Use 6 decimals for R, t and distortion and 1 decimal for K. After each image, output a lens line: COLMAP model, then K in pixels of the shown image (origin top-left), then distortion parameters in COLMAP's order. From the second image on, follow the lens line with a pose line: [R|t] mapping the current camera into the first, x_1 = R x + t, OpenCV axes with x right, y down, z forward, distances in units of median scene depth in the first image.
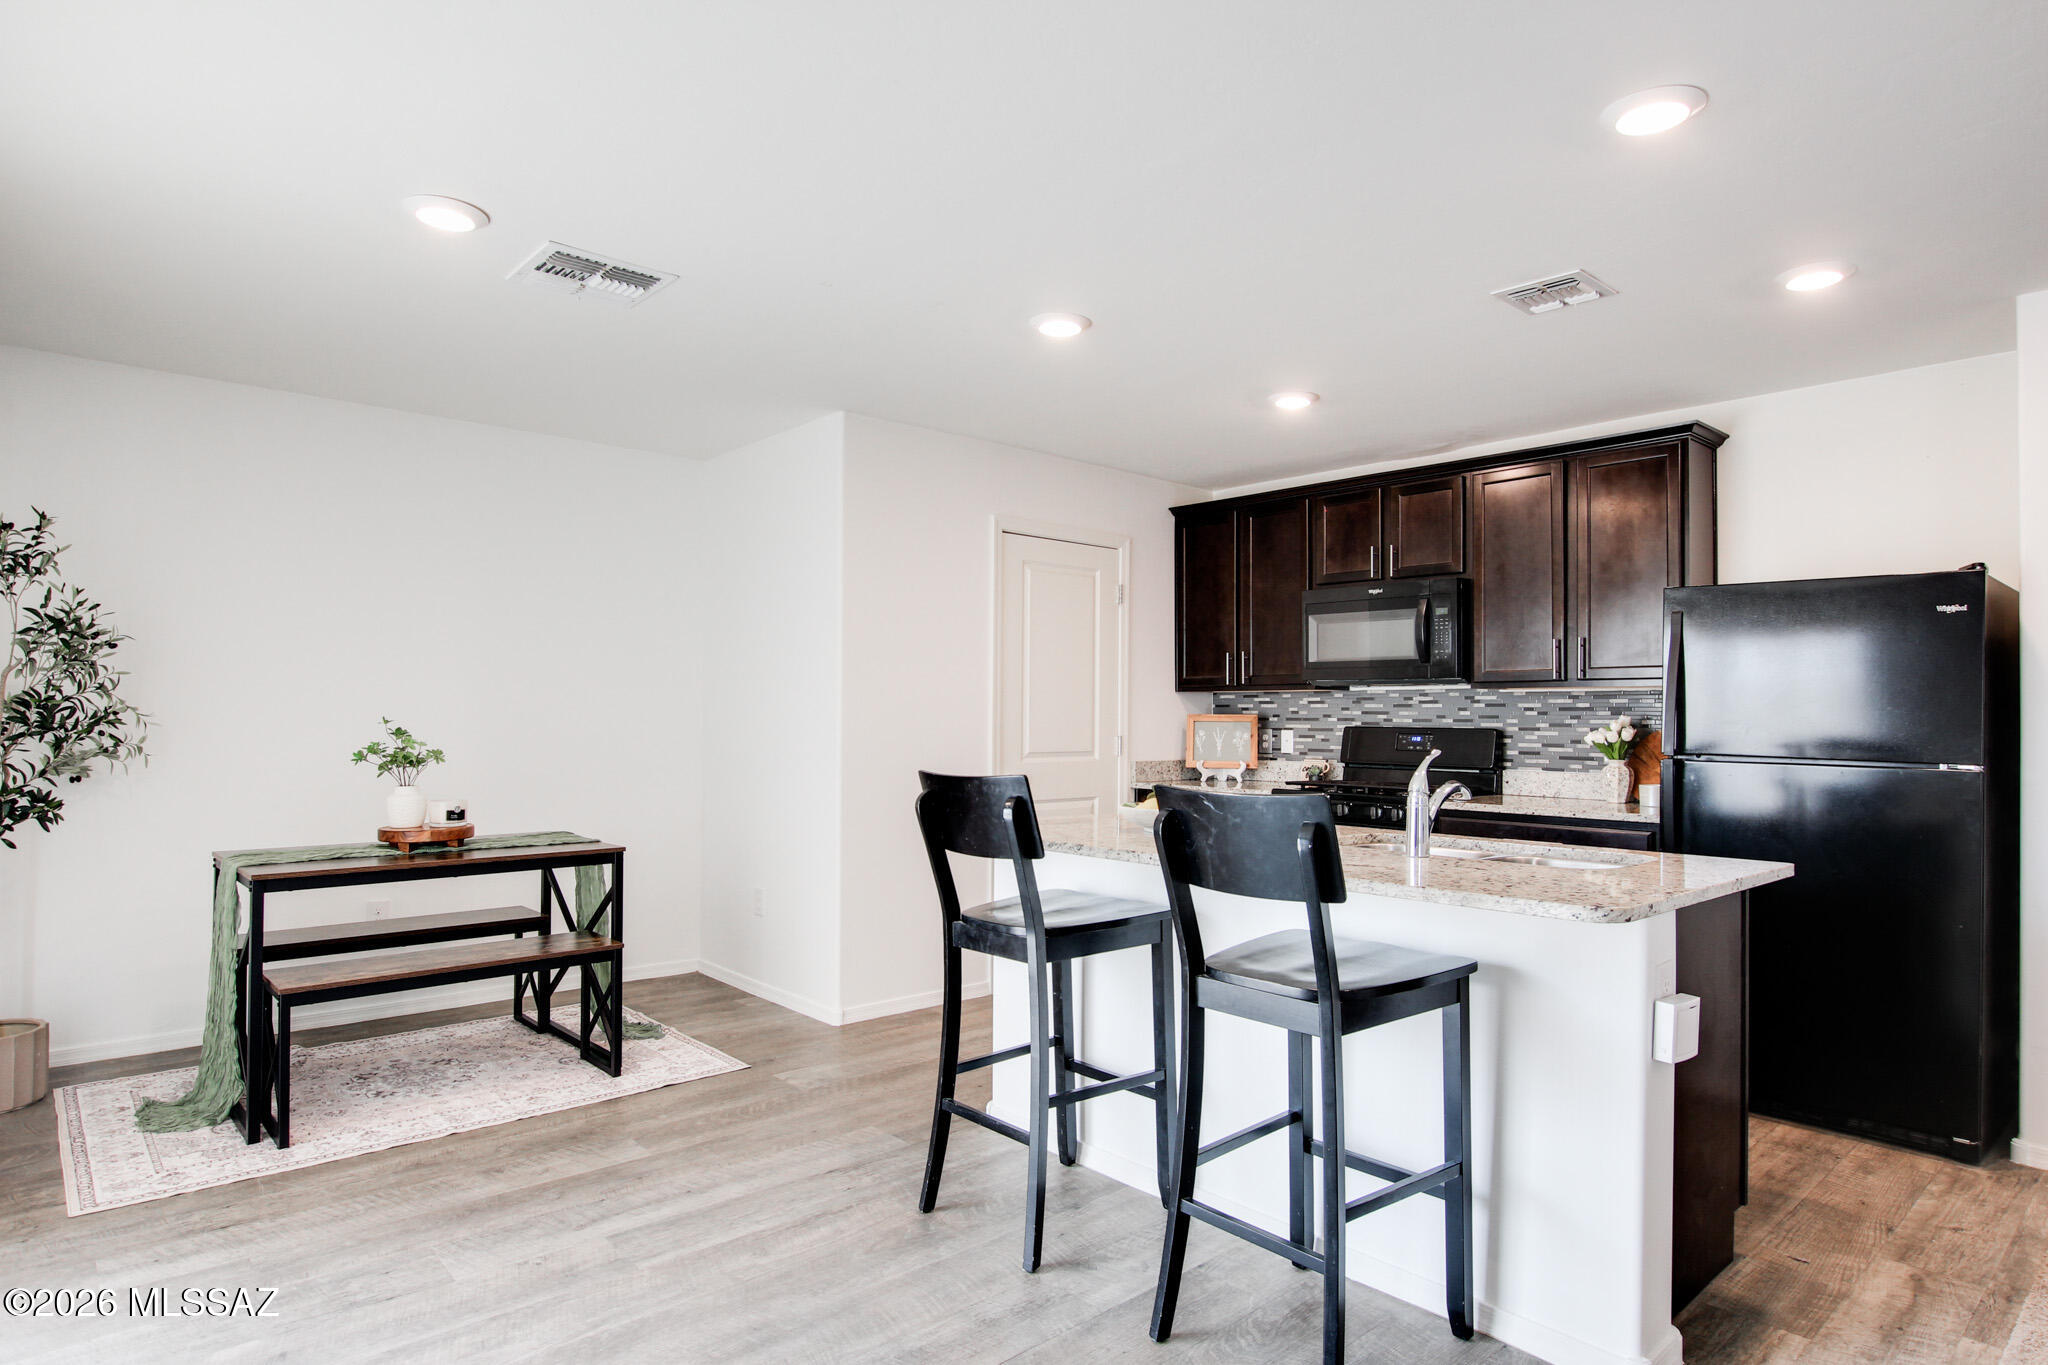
lens RADIAL K [[1155.7, 0, 1024.0], [0, 1155.7, 678.1], [0, 0, 1]] dist [-0.024211, 0.002423]
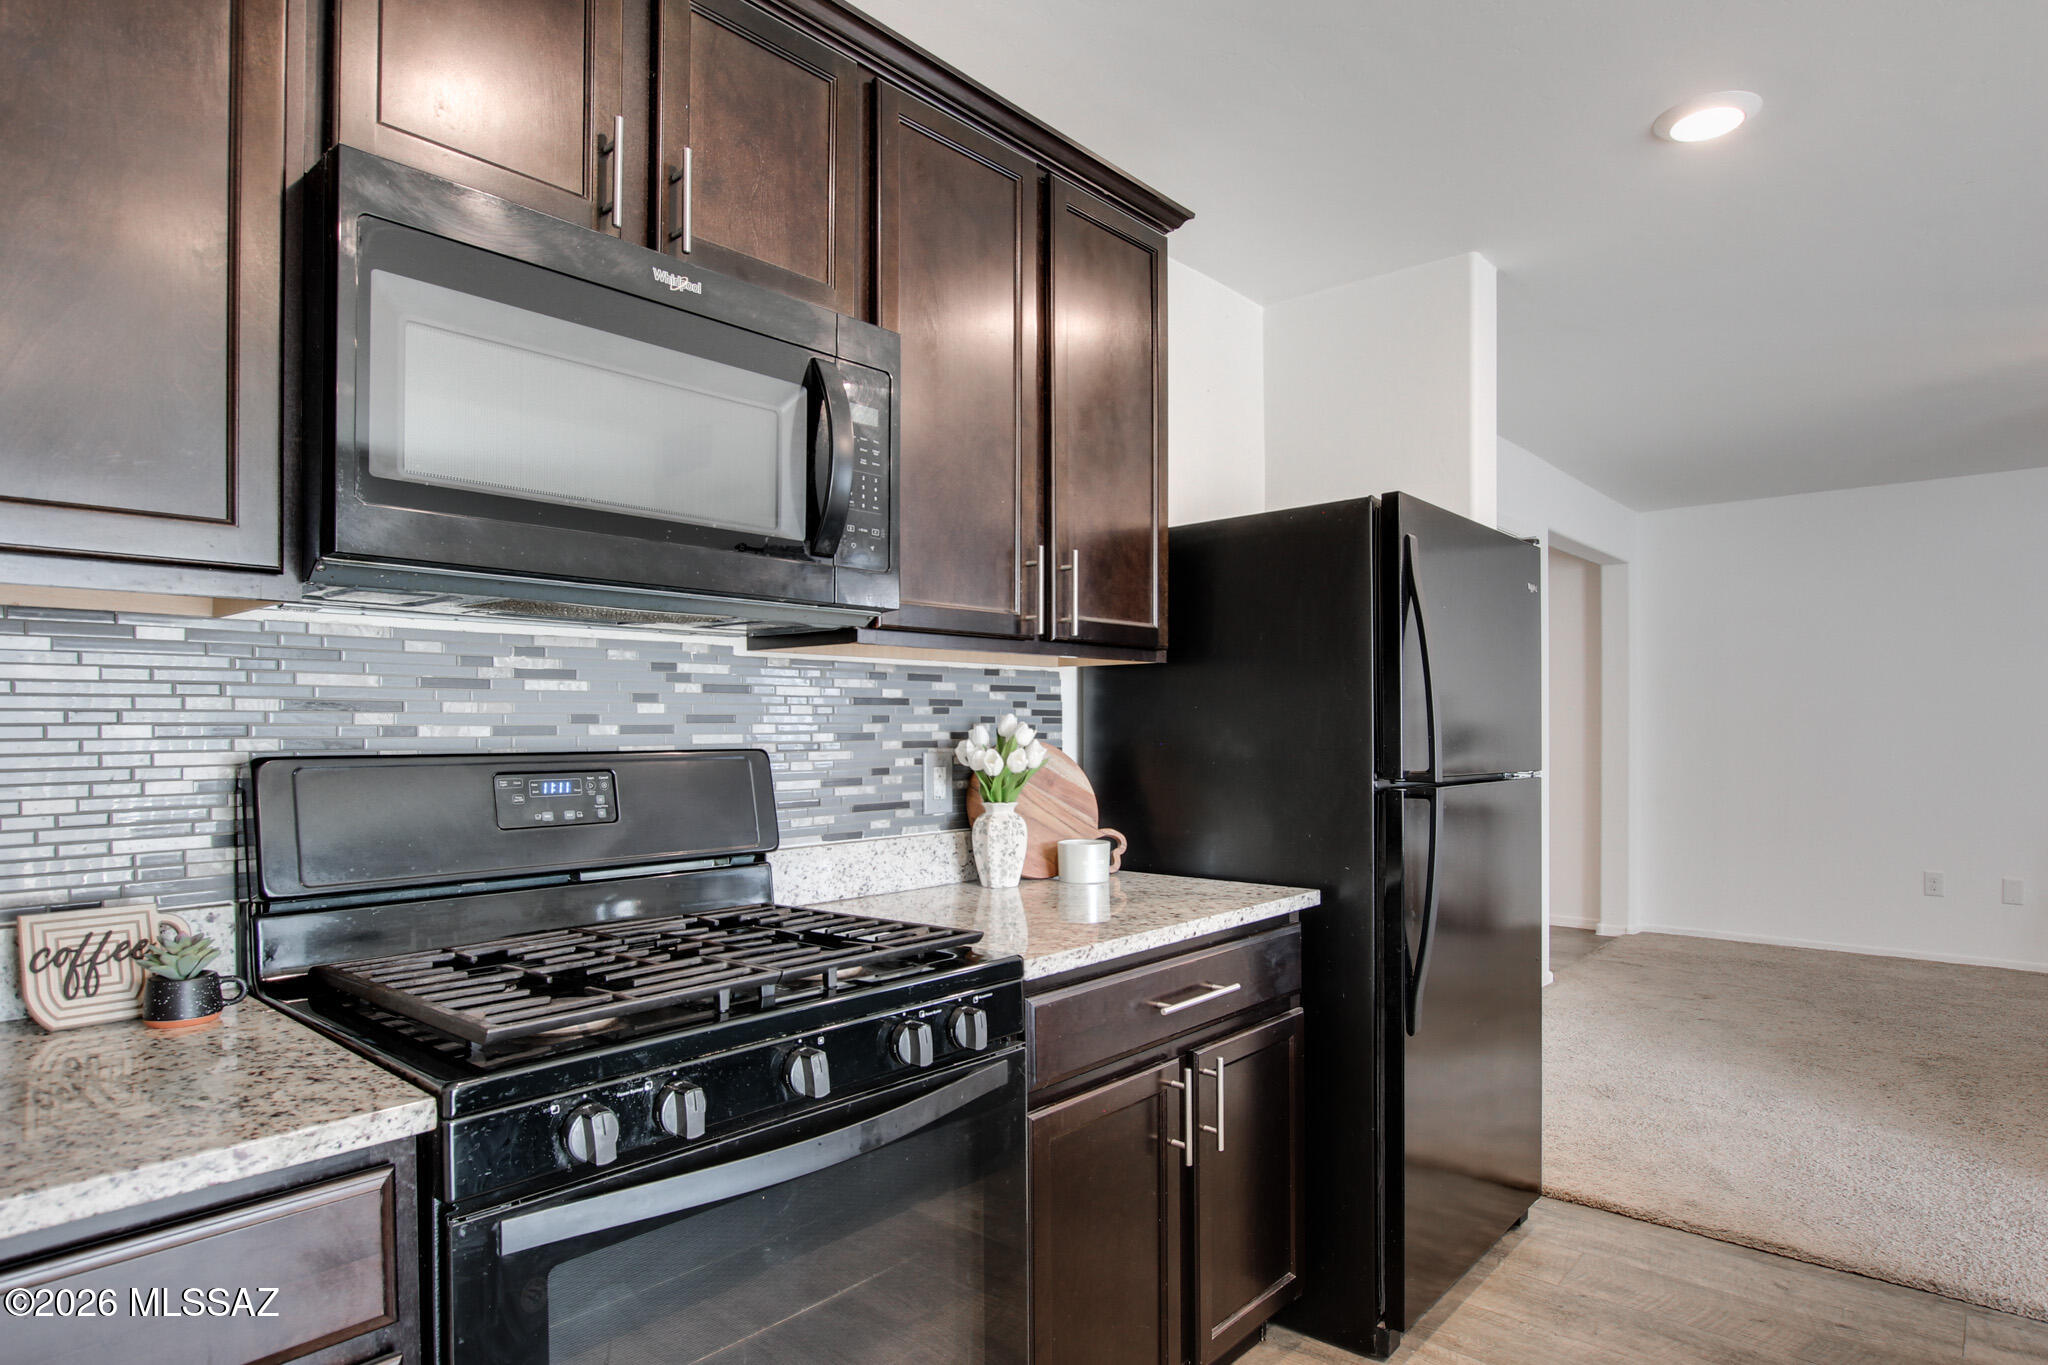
lens RADIAL K [[1155.7, 0, 1021.8], [0, 1155.7, 732.9], [0, 0, 1]] dist [-0.024211, 0.002423]
pose [[-0.132136, -0.017931, 0.991069, 0.007580], [-0.033034, 0.999361, 0.013677, 0.031272], [-0.990681, -0.030932, -0.132644, 0.996072]]
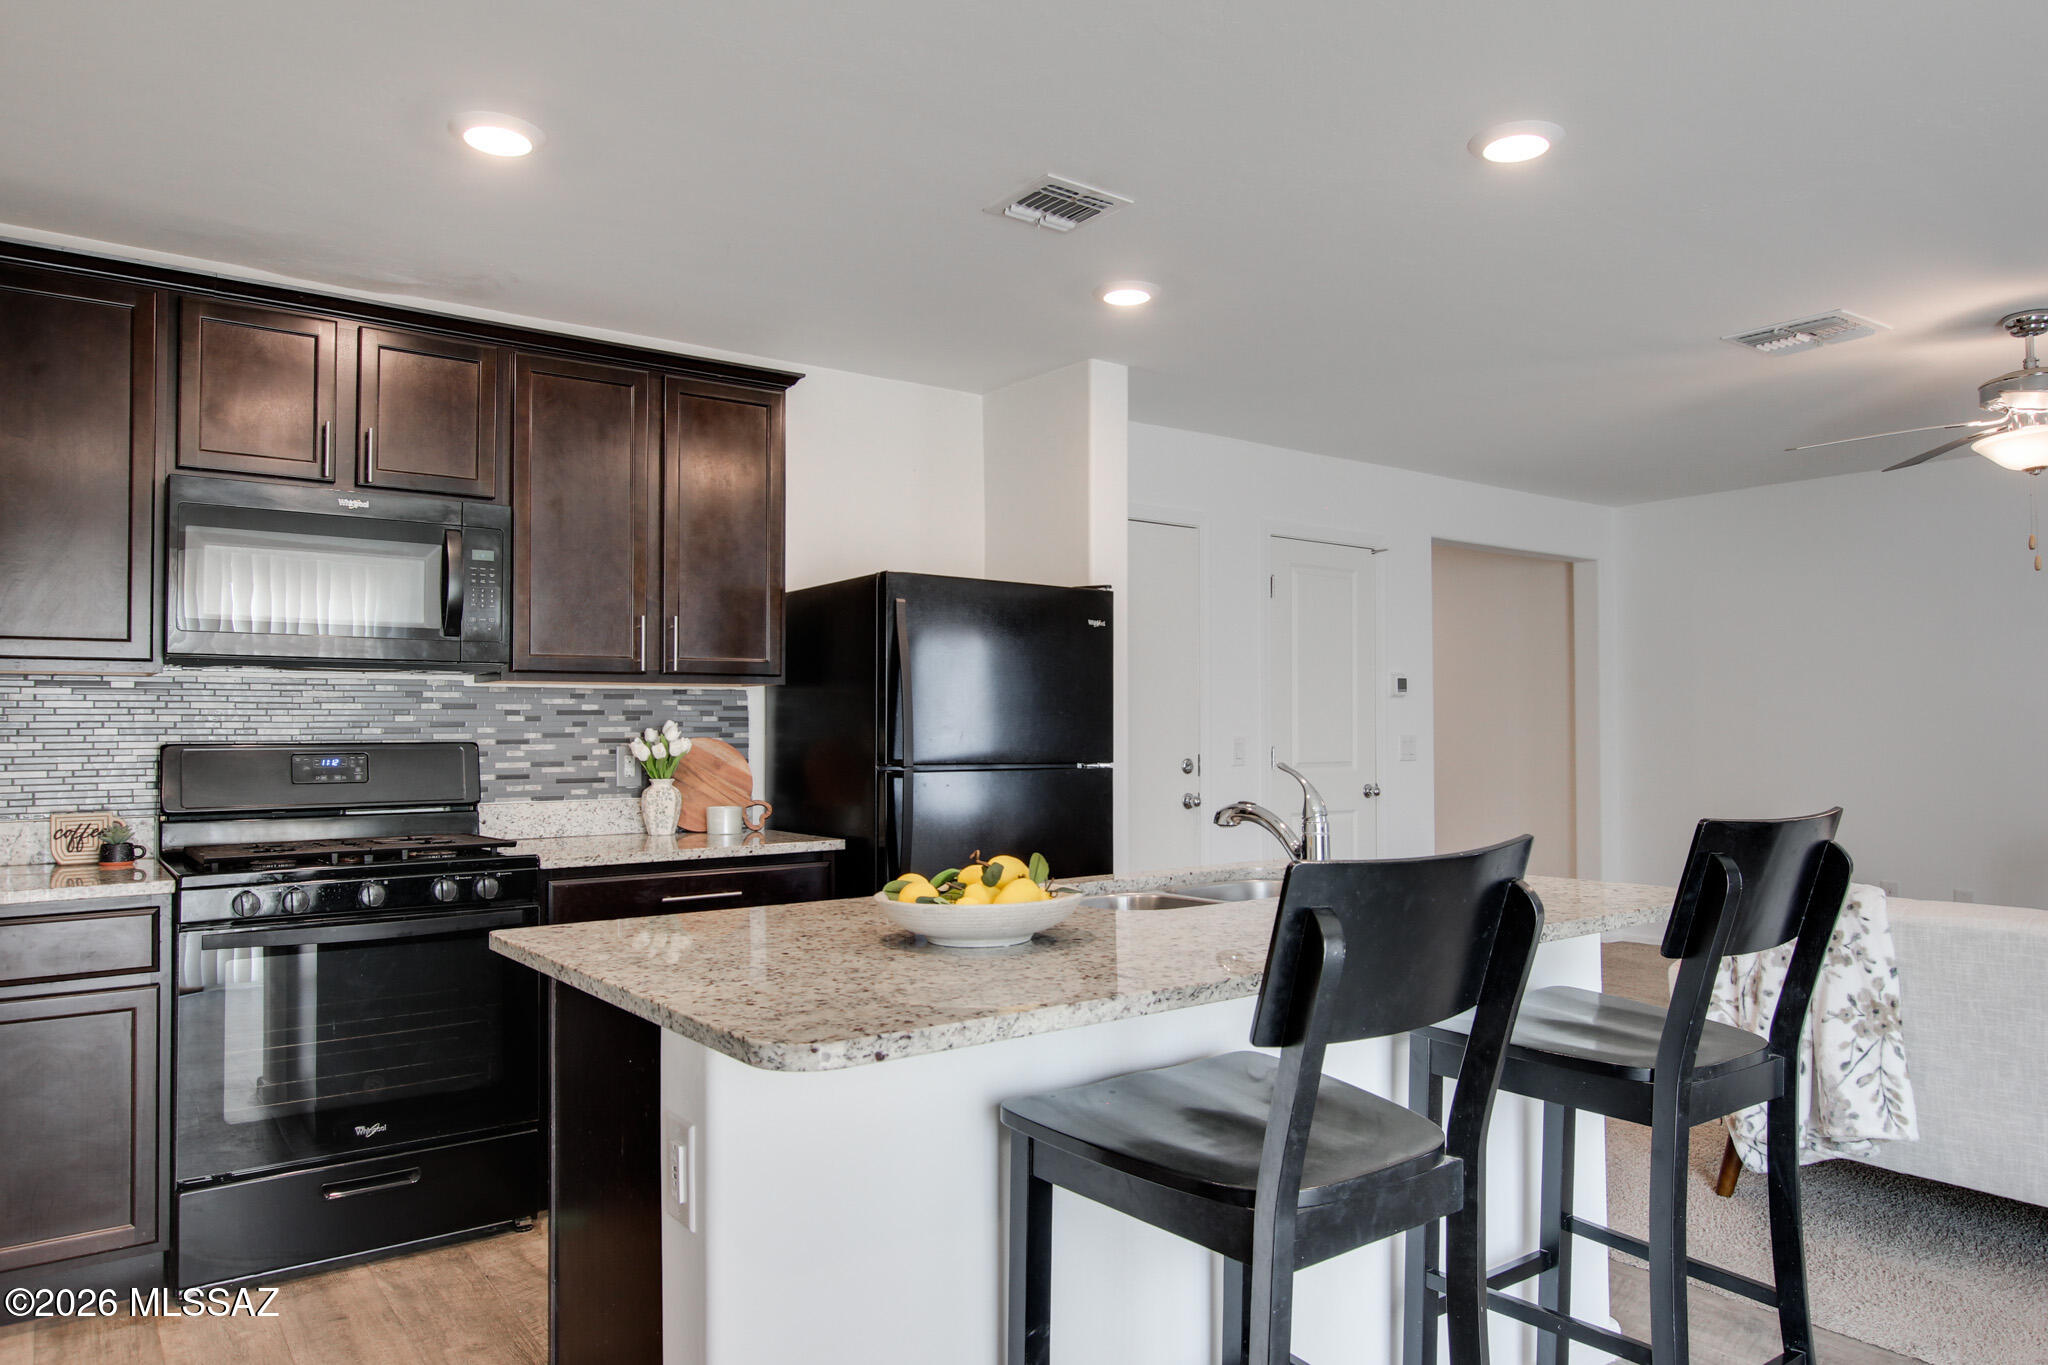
lens RADIAL K [[1361.4, 0, 1019.0], [0, 1361.4, 702.3], [0, 0, 1]] dist [-0.001793, -0.001263]
pose [[0.077485, 0.005680, 0.996977, -0.349938], [-0.030043, 0.999543, -0.003360, 0.014994], [-0.996541, -0.029692, 0.077620, 0.652312]]
